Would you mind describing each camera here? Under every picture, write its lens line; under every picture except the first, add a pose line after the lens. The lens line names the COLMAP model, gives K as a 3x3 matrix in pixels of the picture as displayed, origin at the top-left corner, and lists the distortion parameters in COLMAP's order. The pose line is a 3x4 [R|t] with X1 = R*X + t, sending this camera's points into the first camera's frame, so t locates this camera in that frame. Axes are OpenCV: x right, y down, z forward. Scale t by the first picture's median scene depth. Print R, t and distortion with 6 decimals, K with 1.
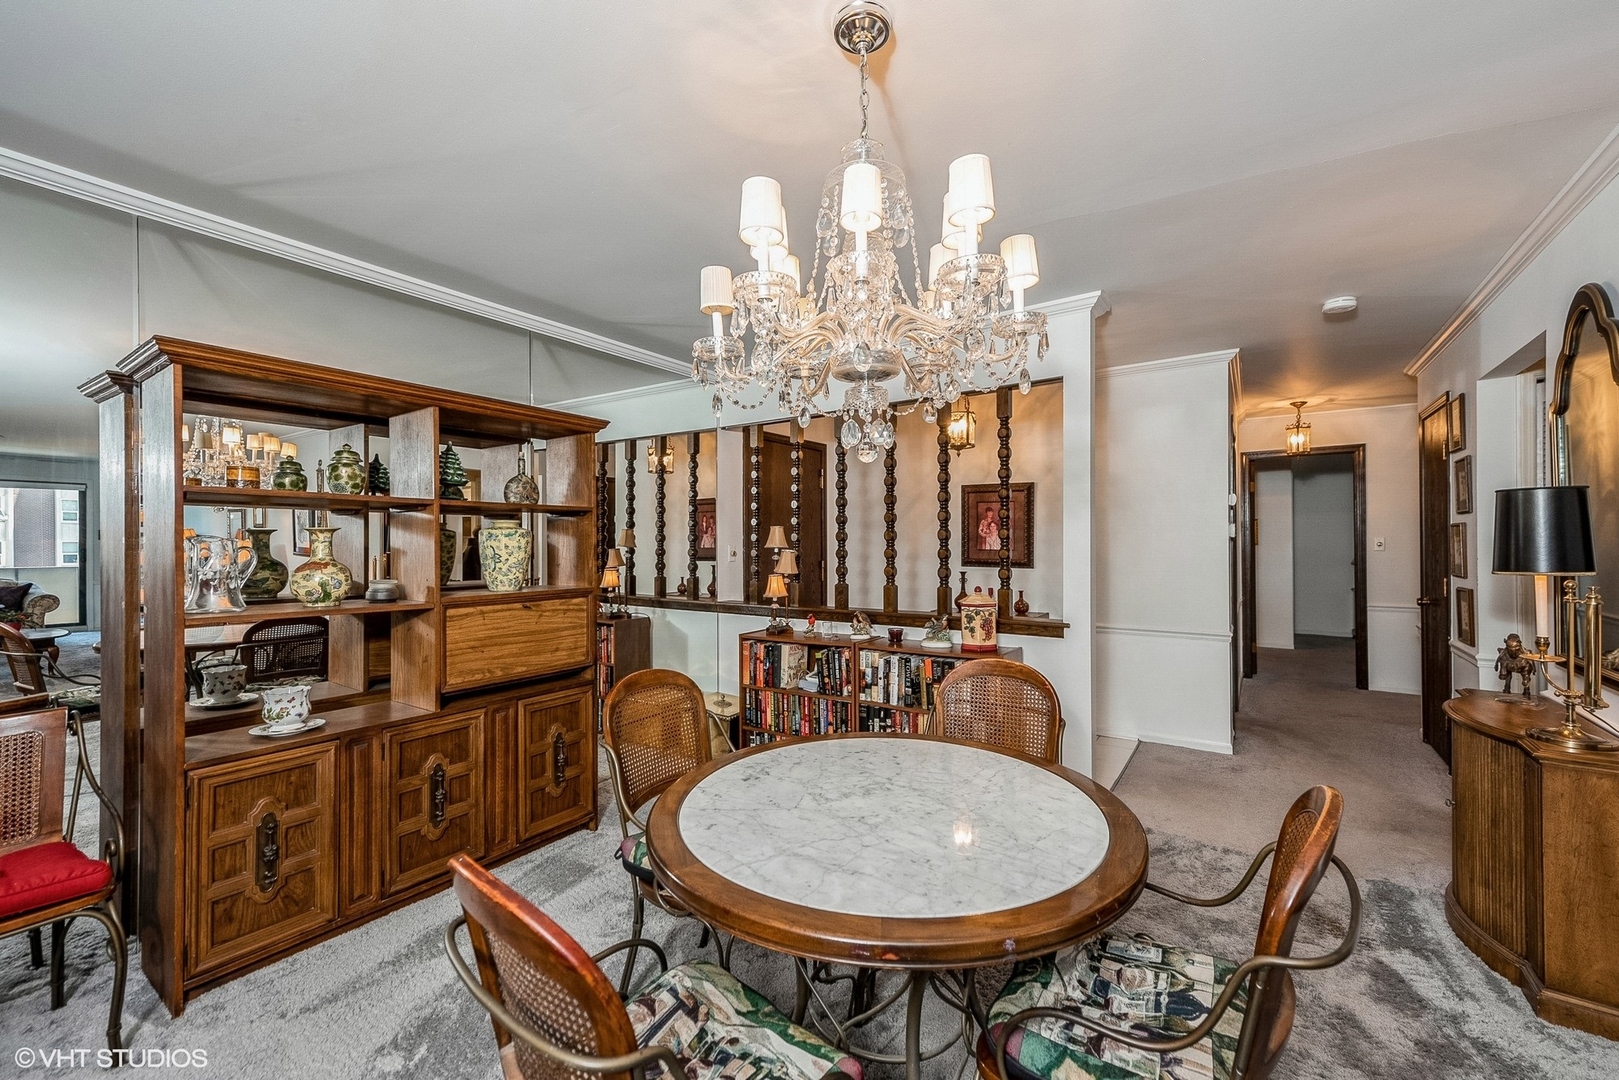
lens RADIAL K [[646.5, 0, 813.2], [0, 646.5, 540.1], [0, 0, 1]] dist [0.006882, -0.000291]
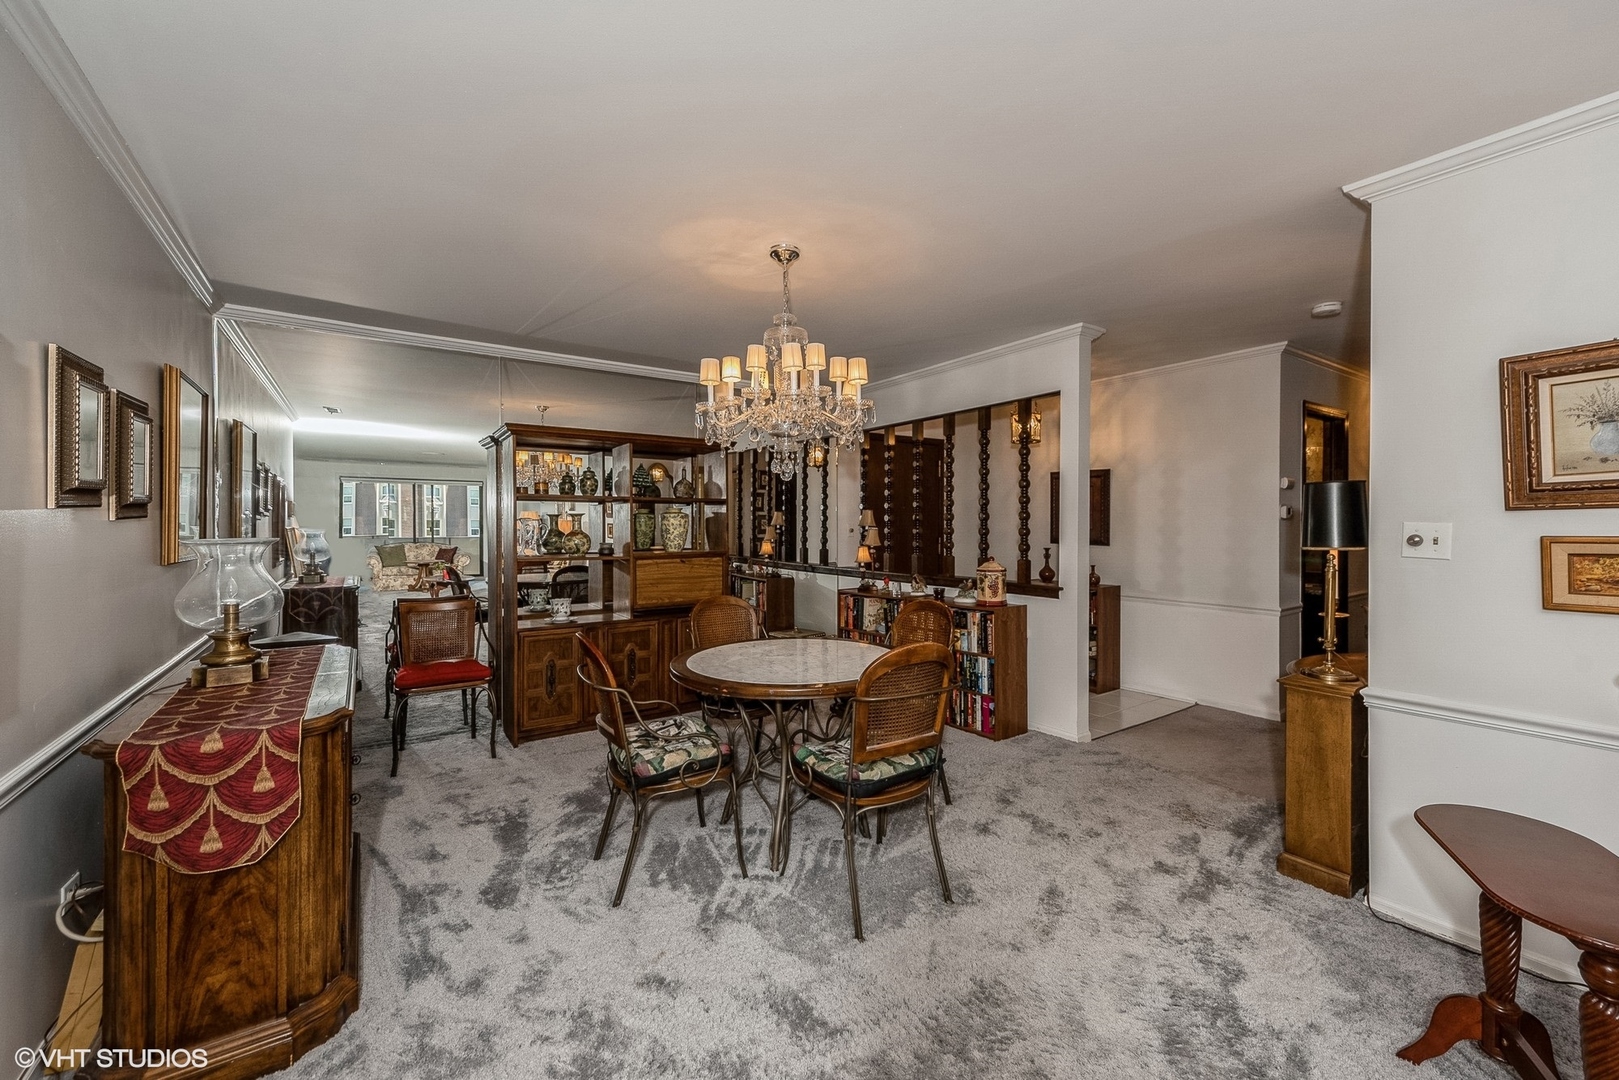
lens RADIAL K [[657.5, 0, 813.6], [0, 657.5, 527.5], [0, 0, 1]] dist [0.001062, -0.000013]
pose [[0.930760, 0.006463, -0.365575, 0.492977], [-0.002193, 0.999924, 0.012095, -0.002250], [0.365625, -0.010456, 0.930703, -0.438331]]
